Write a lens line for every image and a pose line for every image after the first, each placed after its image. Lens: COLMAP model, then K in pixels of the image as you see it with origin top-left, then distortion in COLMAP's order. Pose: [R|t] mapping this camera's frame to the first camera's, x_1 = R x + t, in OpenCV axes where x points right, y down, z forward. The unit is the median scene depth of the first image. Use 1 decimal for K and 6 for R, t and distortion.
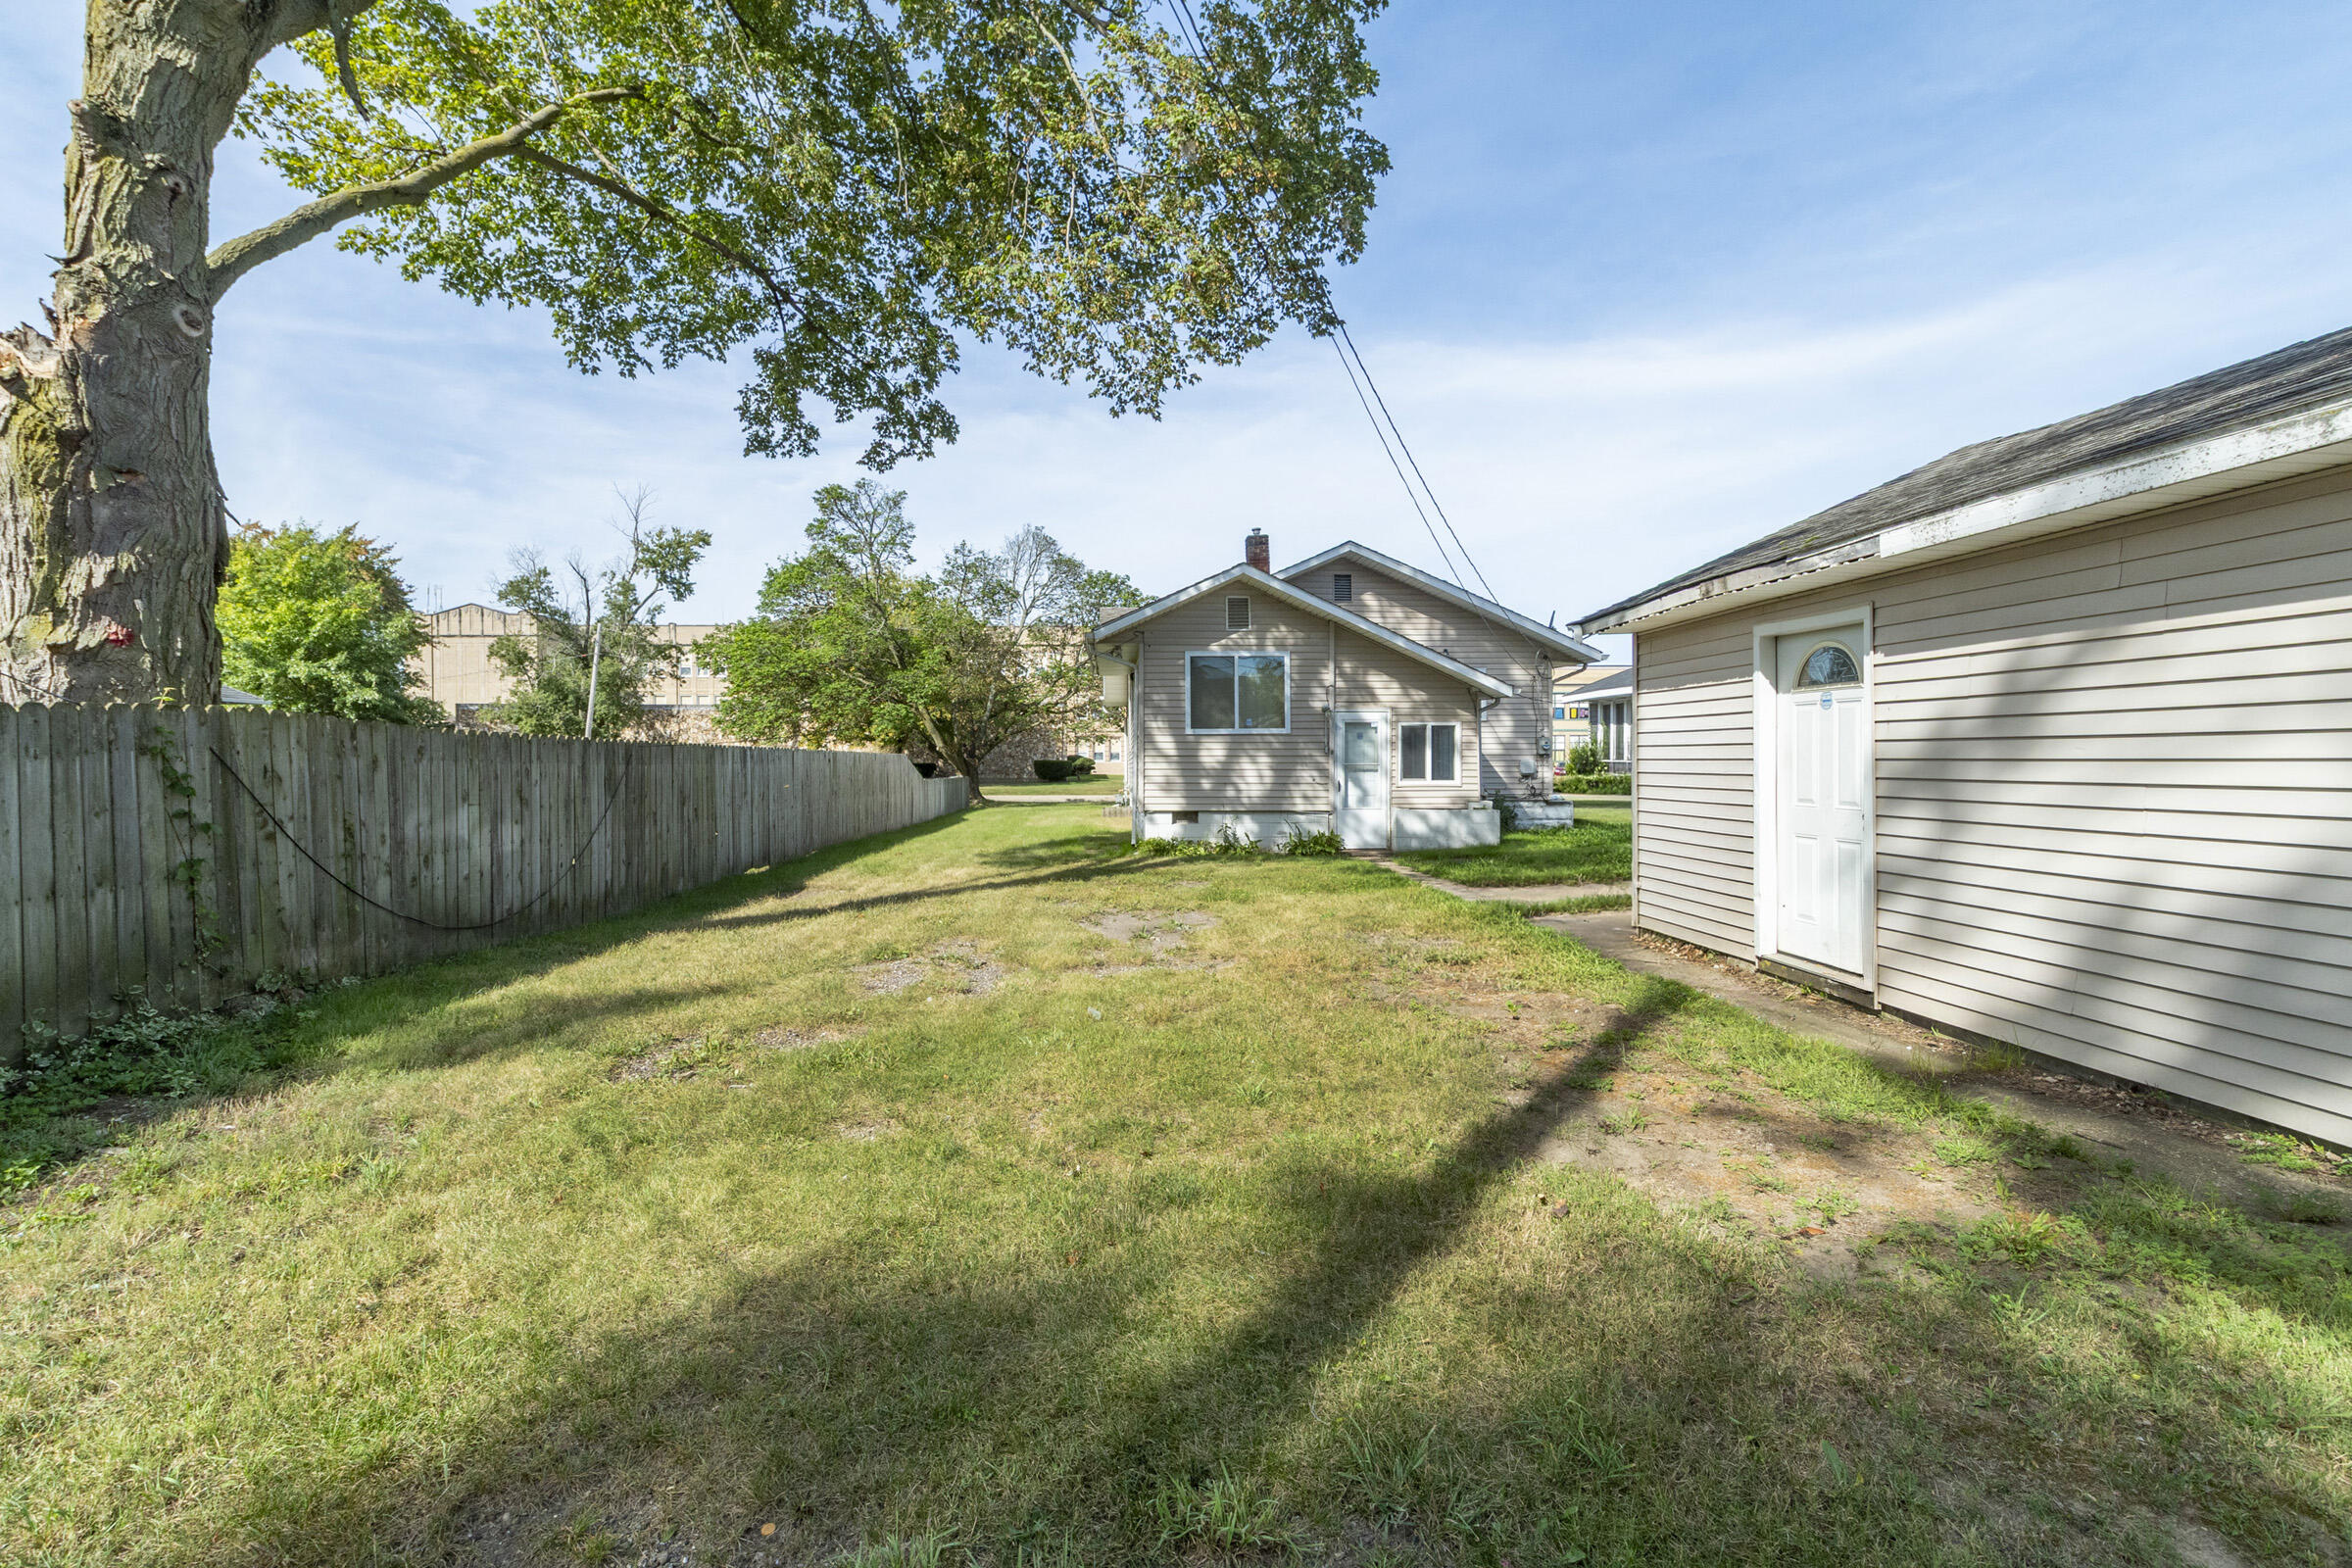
lens RADIAL K [[1034.6, 0, 1180.8], [0, 1034.6, 755.4], [0, 0, 1]] dist [0.000468, -0.000462]
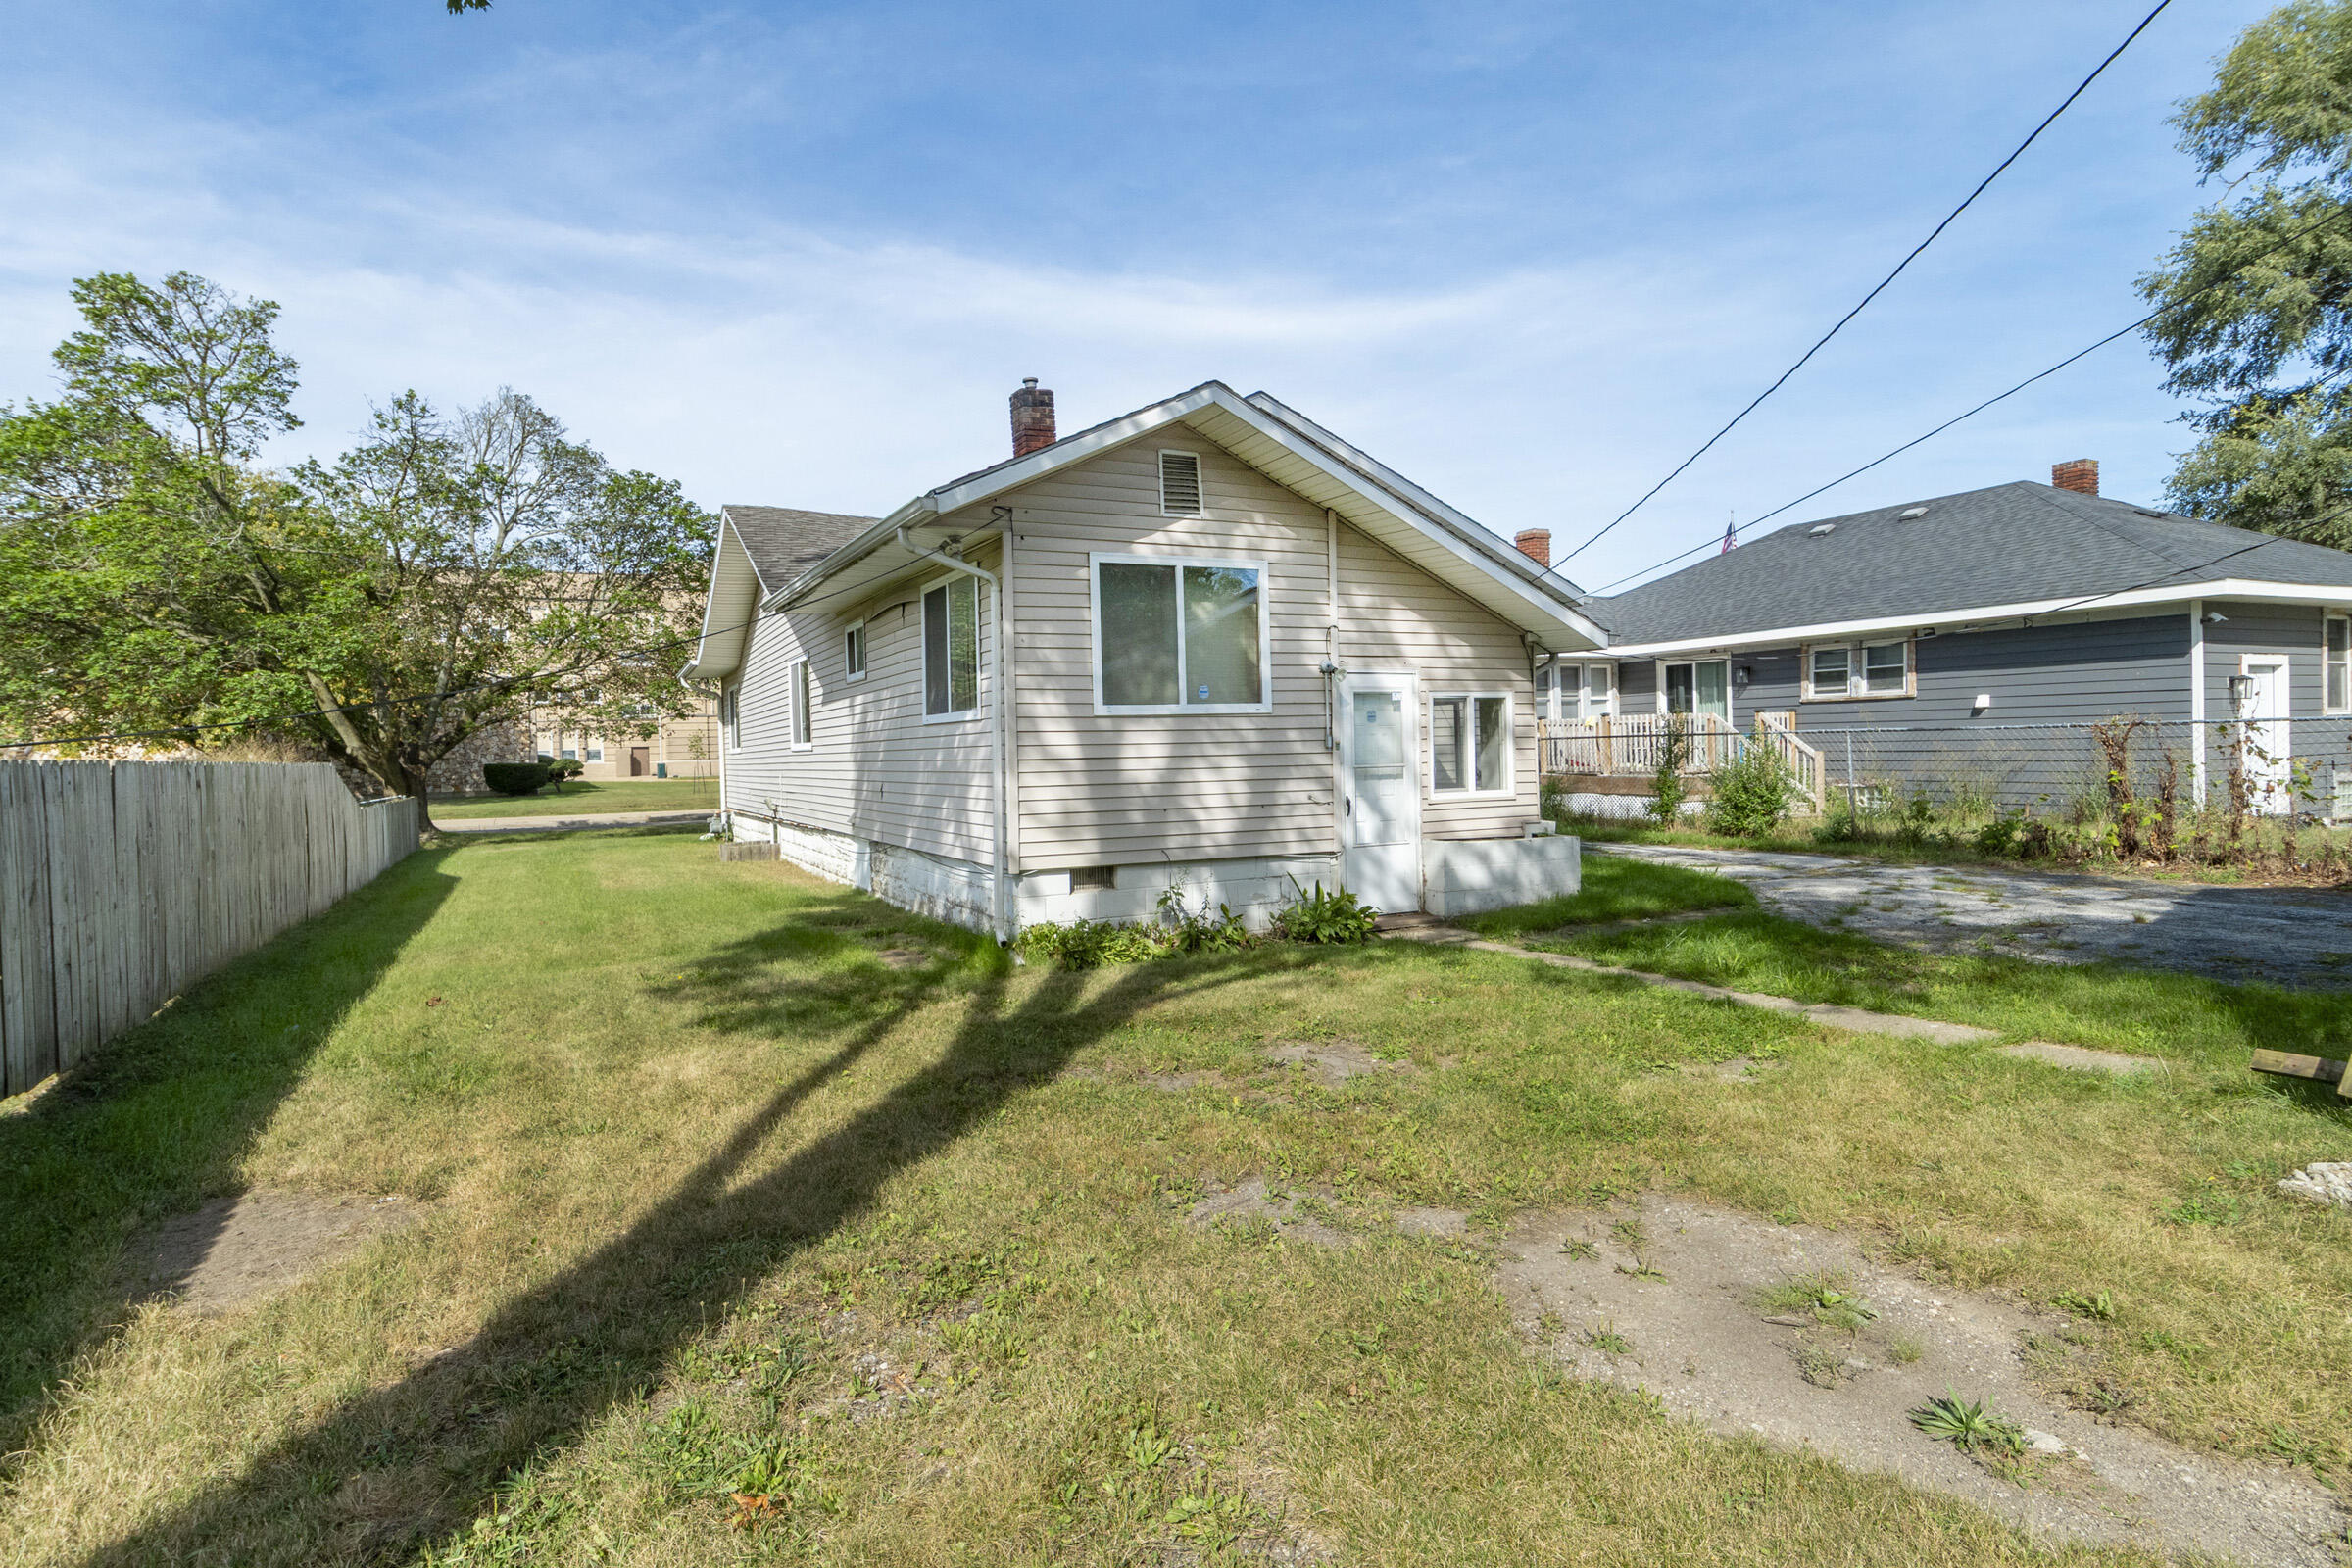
lens RADIAL K [[1207.6, 0, 1170.9], [0, 1207.6, 761.8], [0, 0, 1]] dist [-0.009400, 0.000019]
pose [[0.915170, -0.025251, 0.402275, -0.198008], [0.019691, 0.999645, 0.017951, -0.008186], [-0.402586, -0.008508, 0.915343, 0.438923]]
